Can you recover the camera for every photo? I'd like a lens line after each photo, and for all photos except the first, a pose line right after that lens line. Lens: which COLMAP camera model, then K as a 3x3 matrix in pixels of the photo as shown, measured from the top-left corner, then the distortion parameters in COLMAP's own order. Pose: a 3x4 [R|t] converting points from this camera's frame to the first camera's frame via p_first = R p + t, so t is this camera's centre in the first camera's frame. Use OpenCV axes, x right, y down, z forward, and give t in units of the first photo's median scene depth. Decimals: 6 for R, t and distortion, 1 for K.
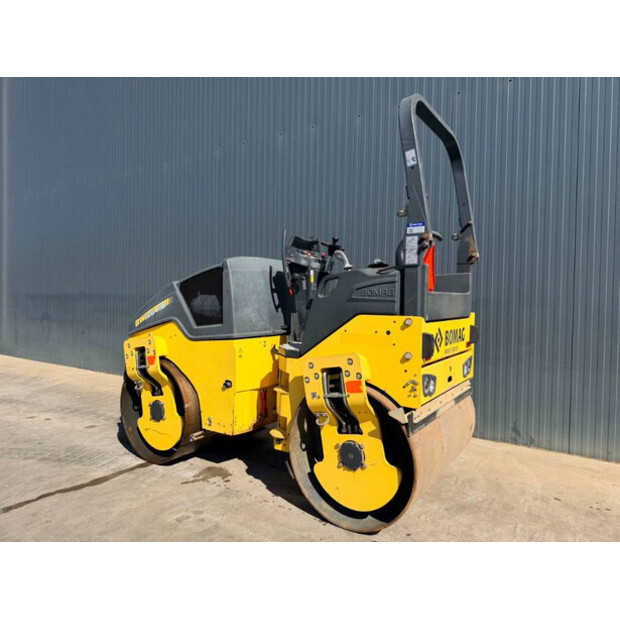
lens RADIAL K [[441.3, 0, 307.2], [0, 441.3, 310.8], [0, 0, 1]] dist [0.058707, -0.049480]
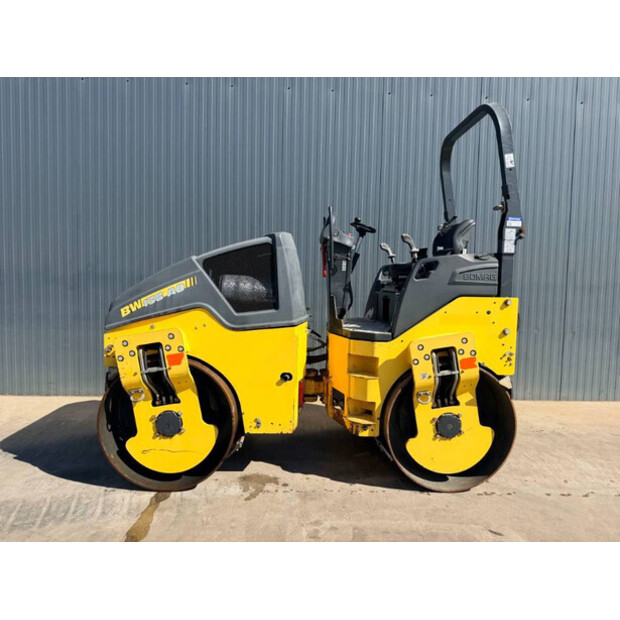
lens RADIAL K [[441.3, 0, 306.3], [0, 441.3, 304.6], [0, 0, 1]] dist [0.058707, -0.049480]
pose [[0.807786, -0.030123, 0.588706, -0.740390], [0.003841, 0.998941, 0.045843, -0.021030], [-0.589463, -0.034770, 0.807046, 0.302957]]
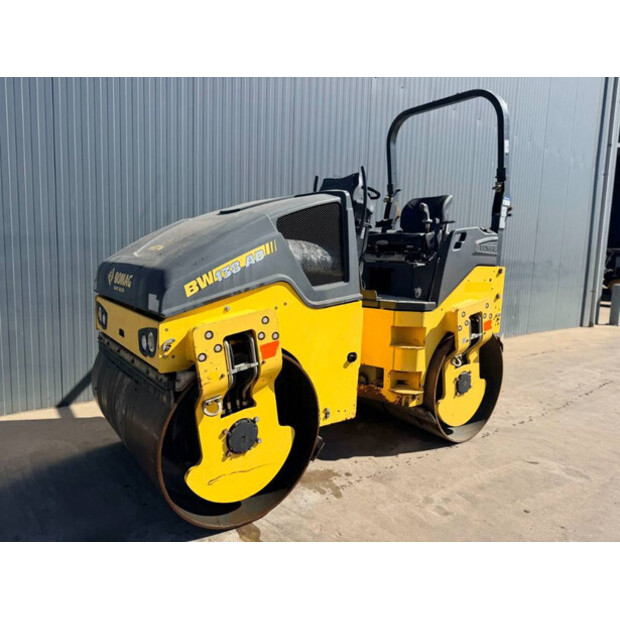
lens RADIAL K [[441.3, 0, 311.1], [0, 441.3, 309.5], [0, 0, 1]] dist [0.058707, -0.049480]
pose [[0.321552, -0.107455, 0.940775, -1.045146], [-0.006406, 0.993271, 0.115640, -0.010075], [-0.946870, -0.043211, 0.318700, 0.920960]]
